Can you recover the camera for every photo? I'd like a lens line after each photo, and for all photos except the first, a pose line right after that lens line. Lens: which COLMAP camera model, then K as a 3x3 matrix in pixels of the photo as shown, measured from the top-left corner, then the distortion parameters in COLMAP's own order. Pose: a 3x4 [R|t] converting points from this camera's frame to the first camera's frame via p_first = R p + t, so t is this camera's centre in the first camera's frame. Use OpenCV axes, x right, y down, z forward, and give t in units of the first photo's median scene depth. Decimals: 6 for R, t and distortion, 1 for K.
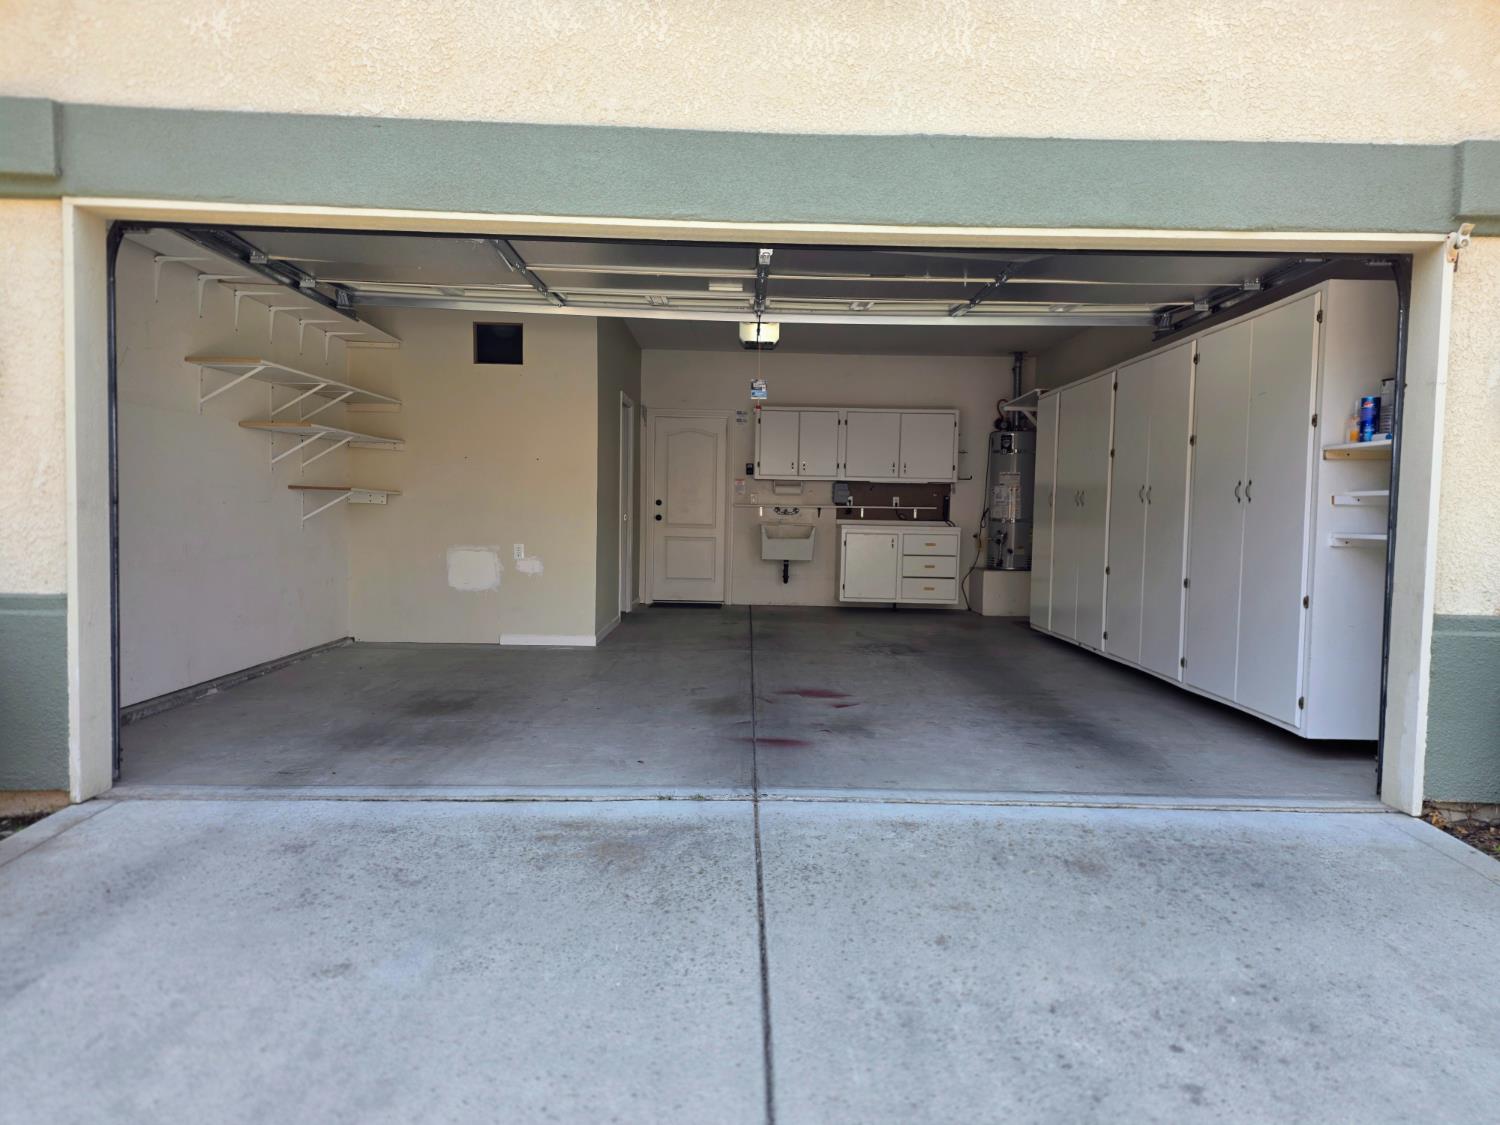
lens RADIAL K [[982.6, 0, 769.6], [0, 982.6, 573.3], [0, 0, 1]] dist [0.143526, -0.153407]
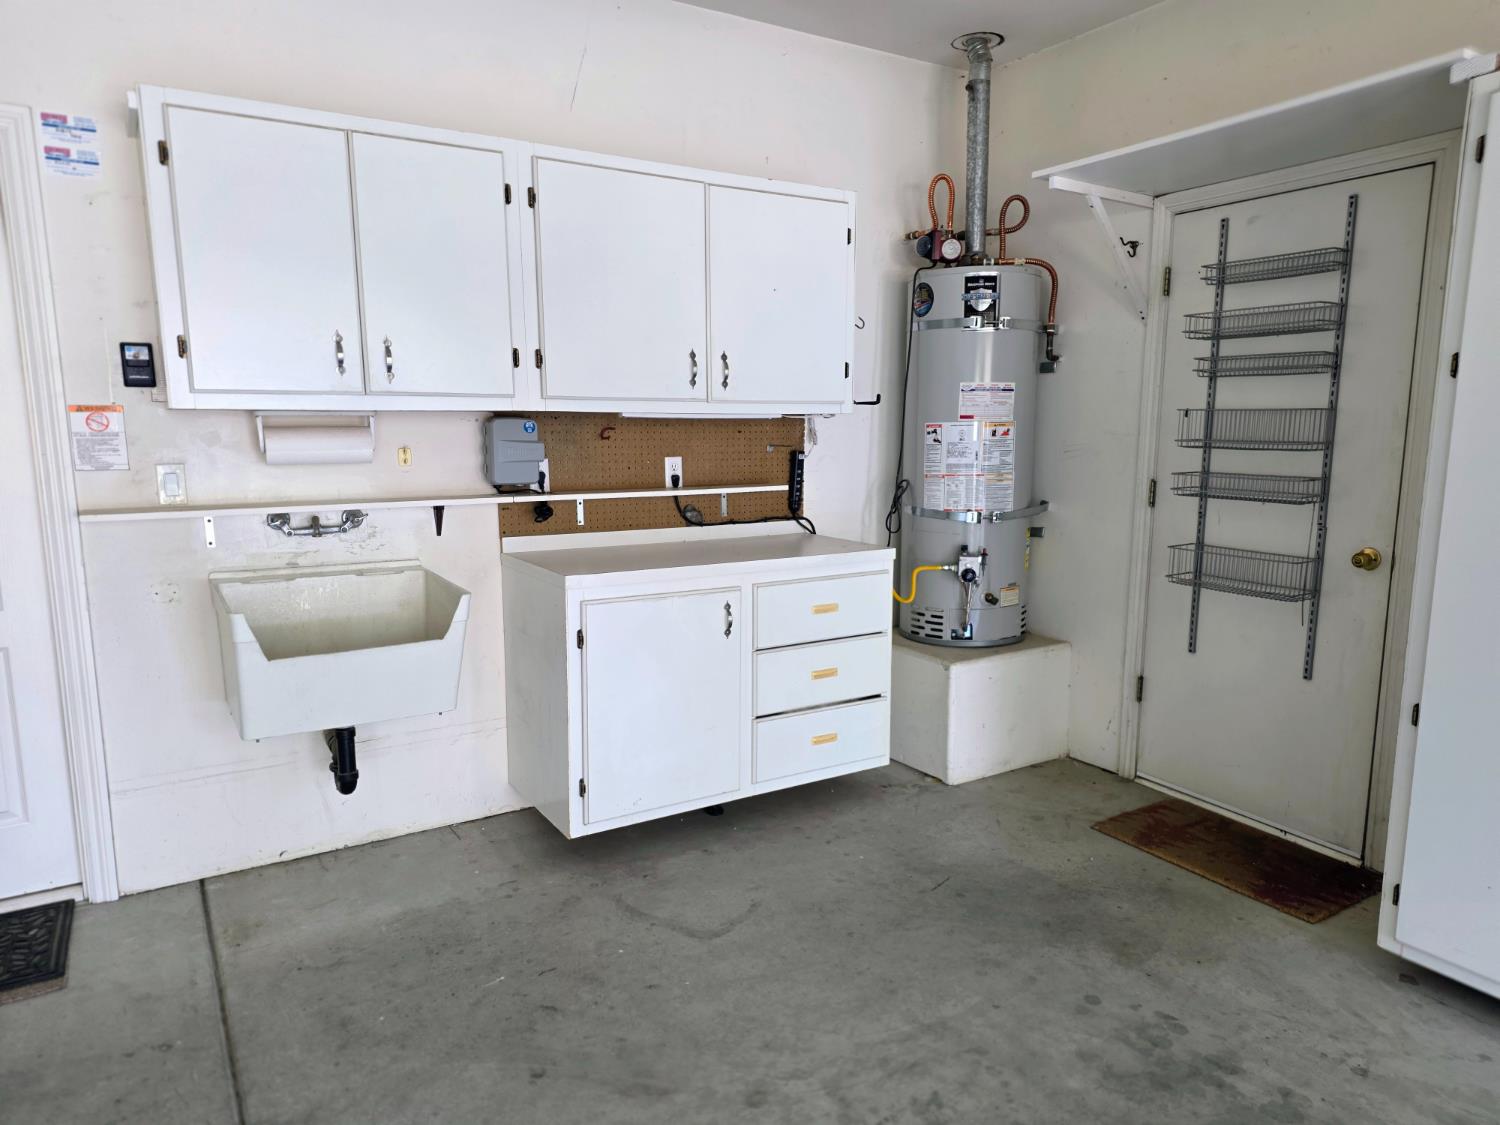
lens RADIAL K [[999.1, 0, 757.6], [0, 999.1, 587.2], [0, 0, 1]] dist [0.087136, -0.076003]
pose [[0.859508, -0.105174, 0.500184, -0.021110], [0.048679, 0.990996, 0.124727, -0.077717], [-0.508798, -0.082856, 0.856889, 0.719406]]
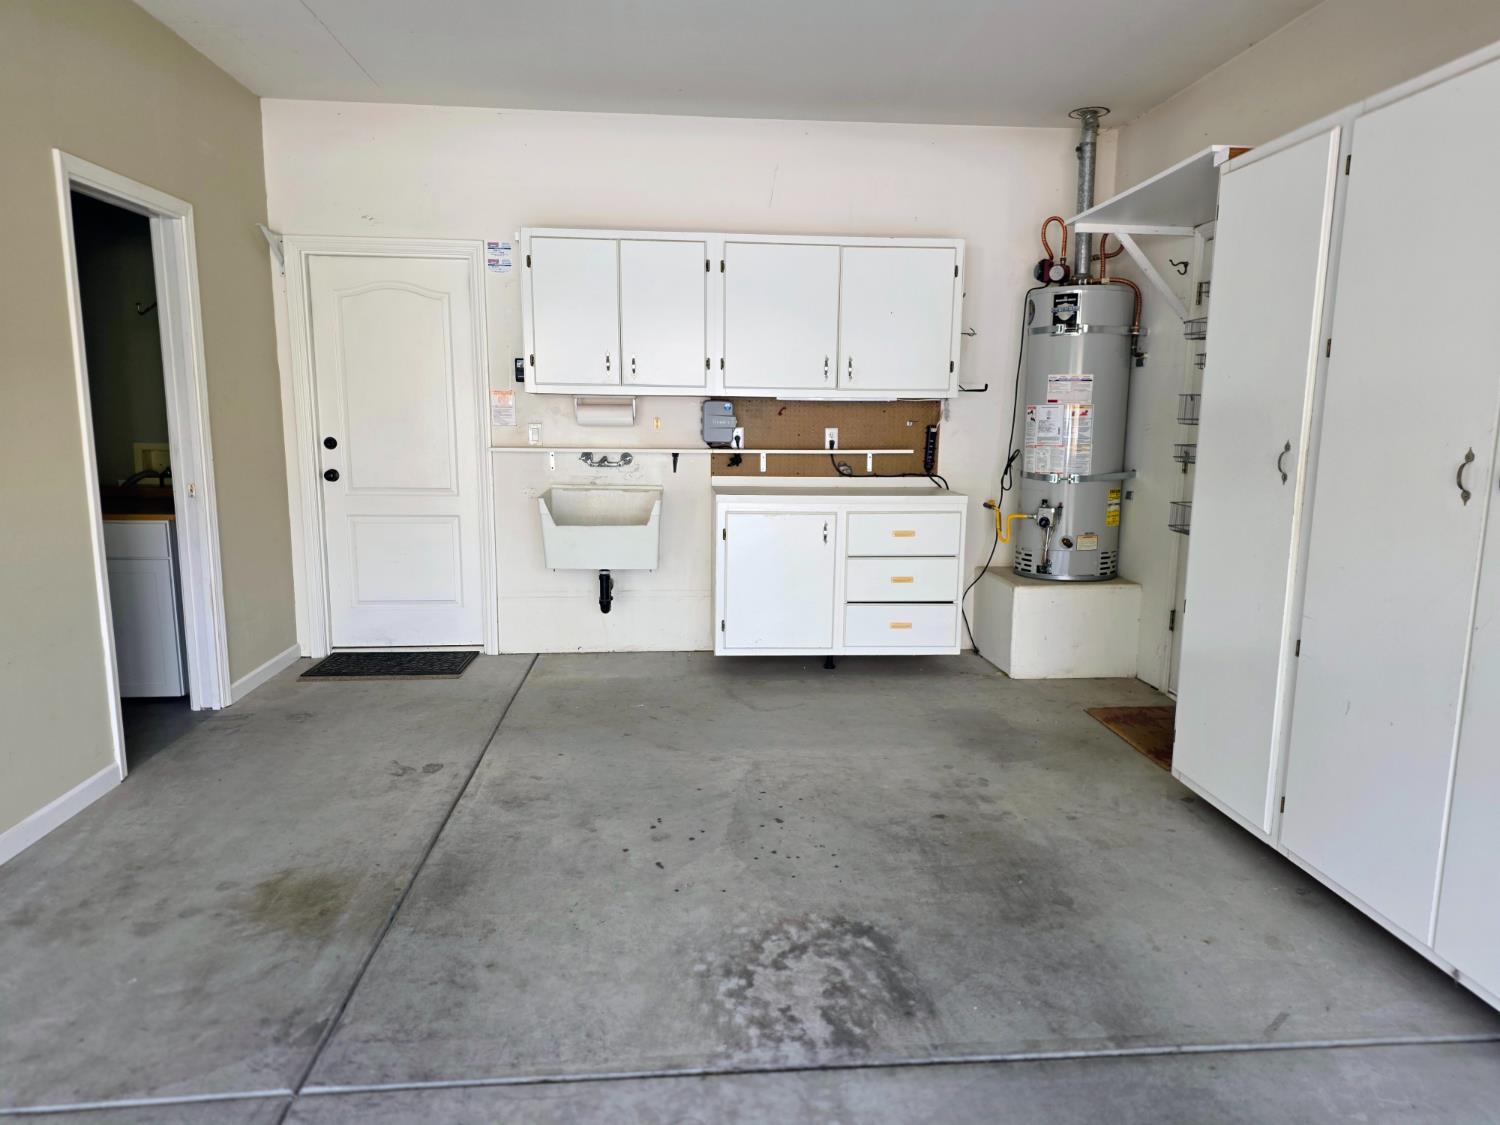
lens RADIAL K [[999.1, 0, 757.6], [0, 999.1, 587.2], [0, 0, 1]] dist [0.087136, -0.076003]
pose [[0.997910, -0.020686, 0.061219, 0.062274], [0.013713, 0.993591, 0.112197, -0.057536], [-0.063148, -0.111123, 0.991798, 0.521023]]
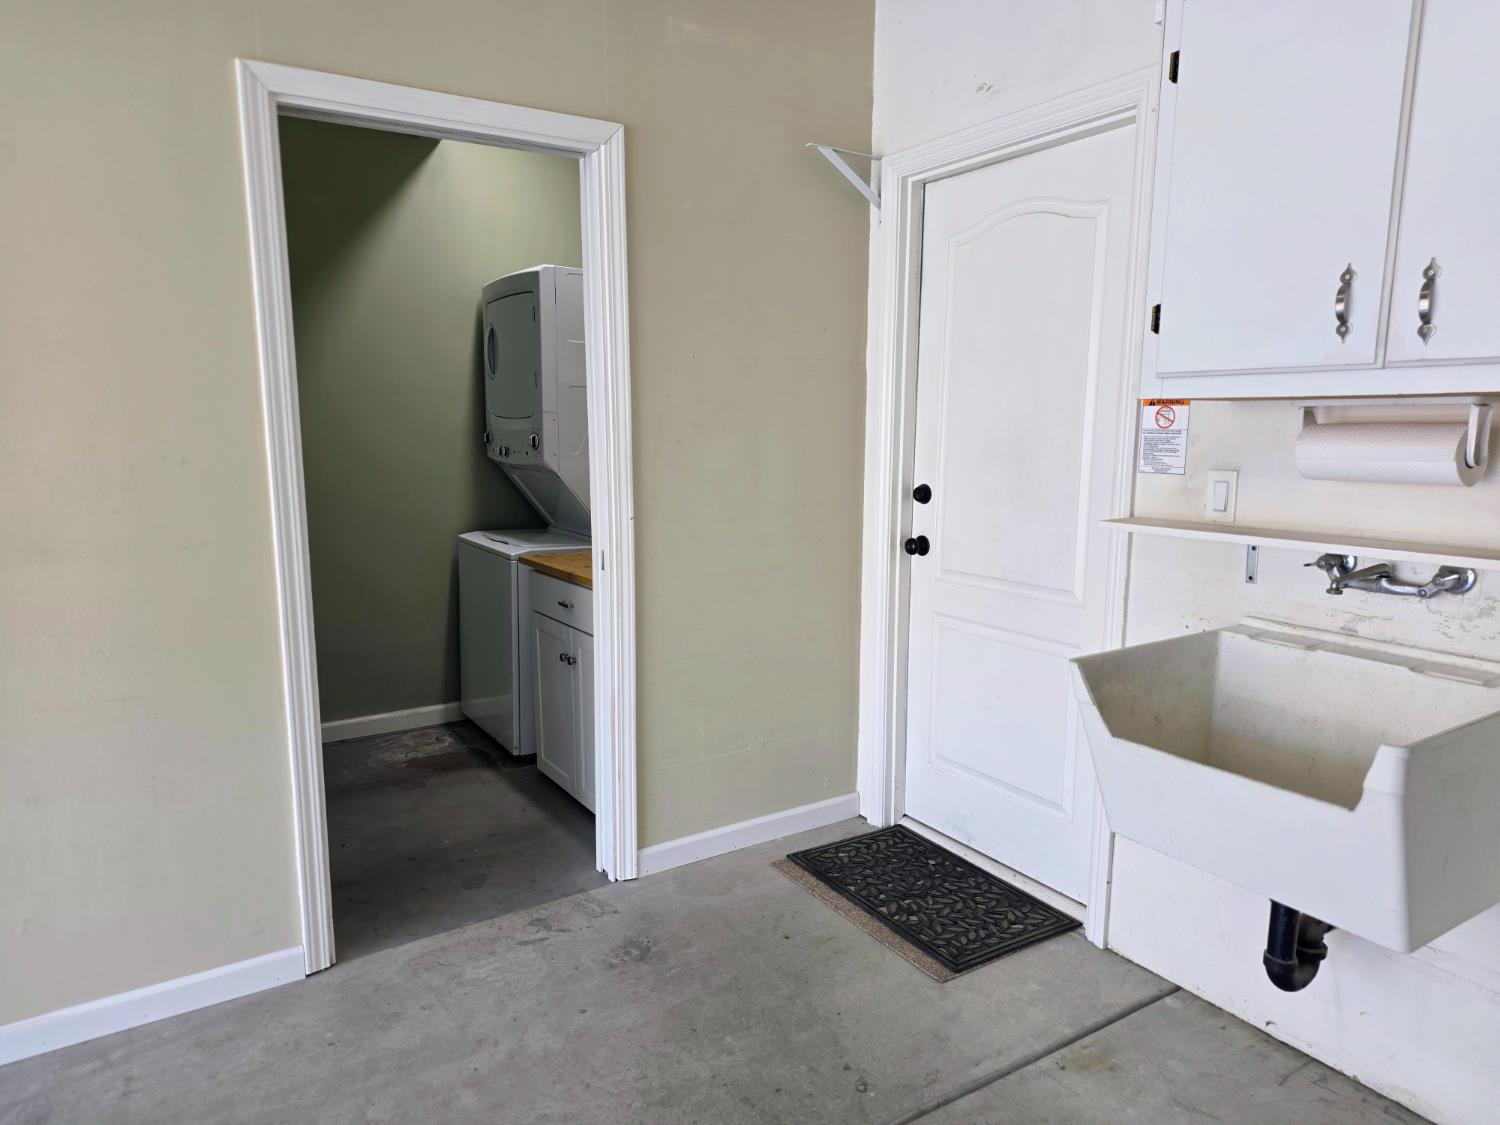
lens RADIAL K [[1001.1, 0, 757.3], [0, 1001.1, 572.7], [0, 0, 1]] dist [0.085692, -0.066629]
pose [[0.523738, 0.114211, -0.844189, 0.115602], [-0.044094, 0.993278, 0.107026, -0.081198], [0.850738, -0.018830, 0.525253, 0.839932]]
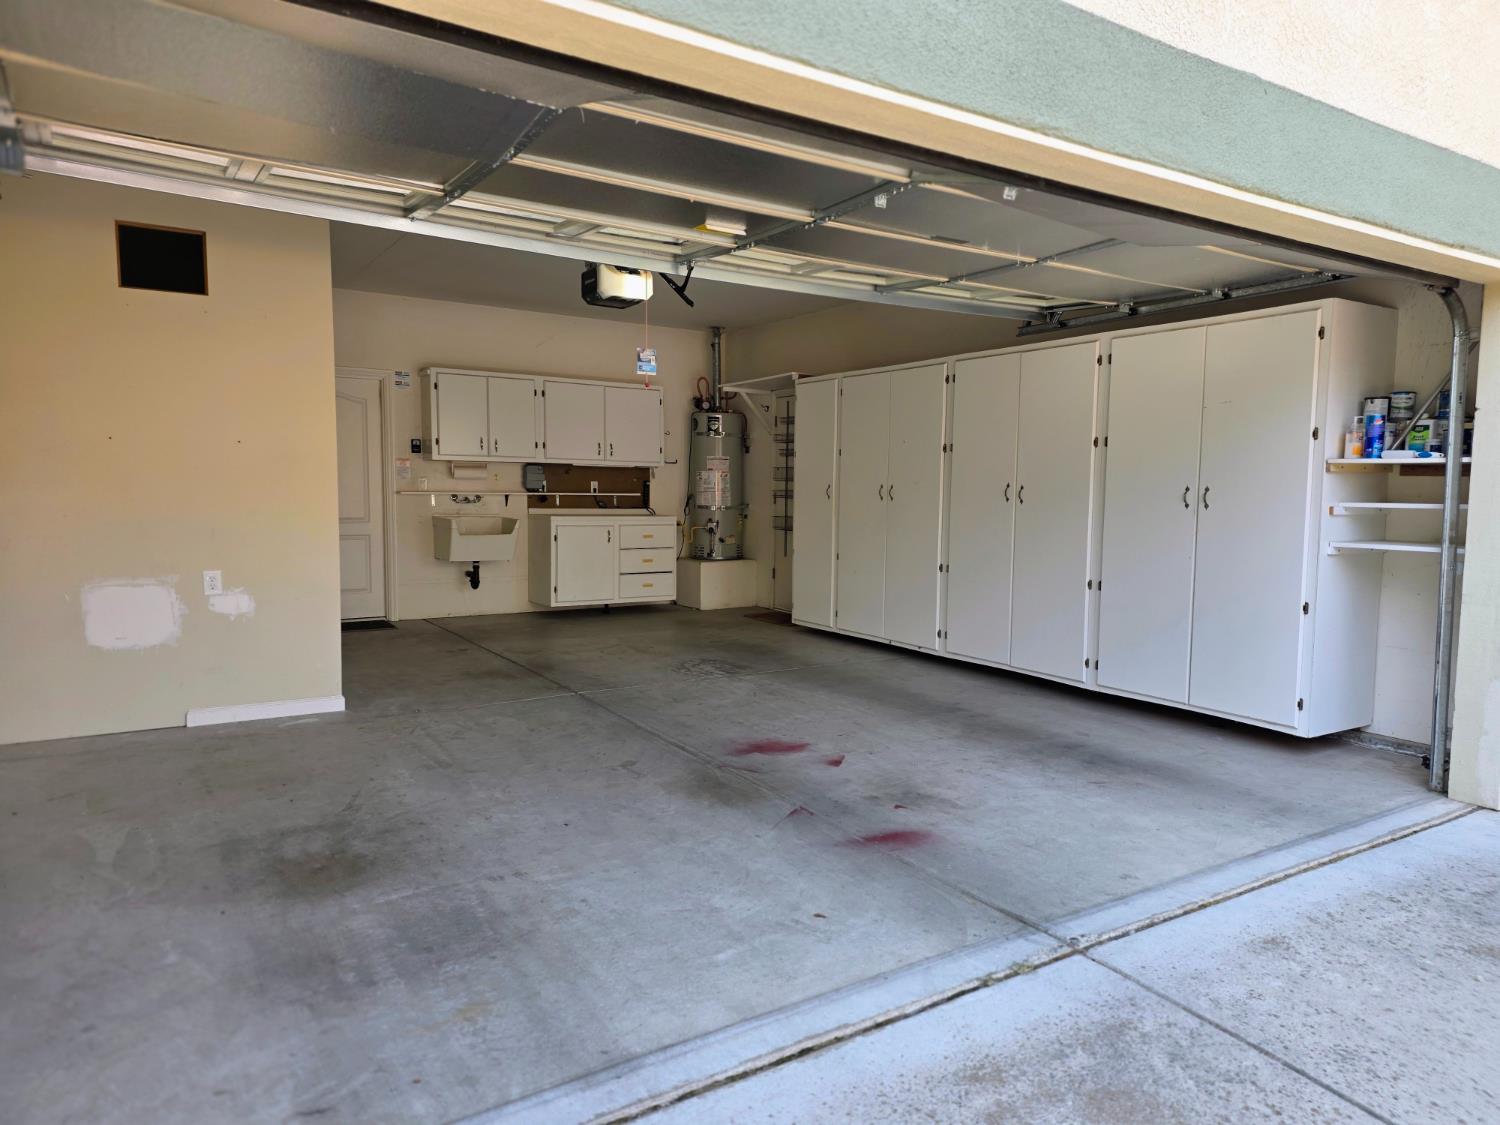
lens RADIAL K [[982.6, 0, 769.6], [0, 982.6, 573.3], [0, 0, 1]] dist [0.143526, -0.153407]
pose [[0.850623, -0.055538, 0.522834, -0.209982], [0.035918, 0.998221, 0.047598, -0.033714], [-0.524547, -0.021709, 0.851104, 0.176502]]
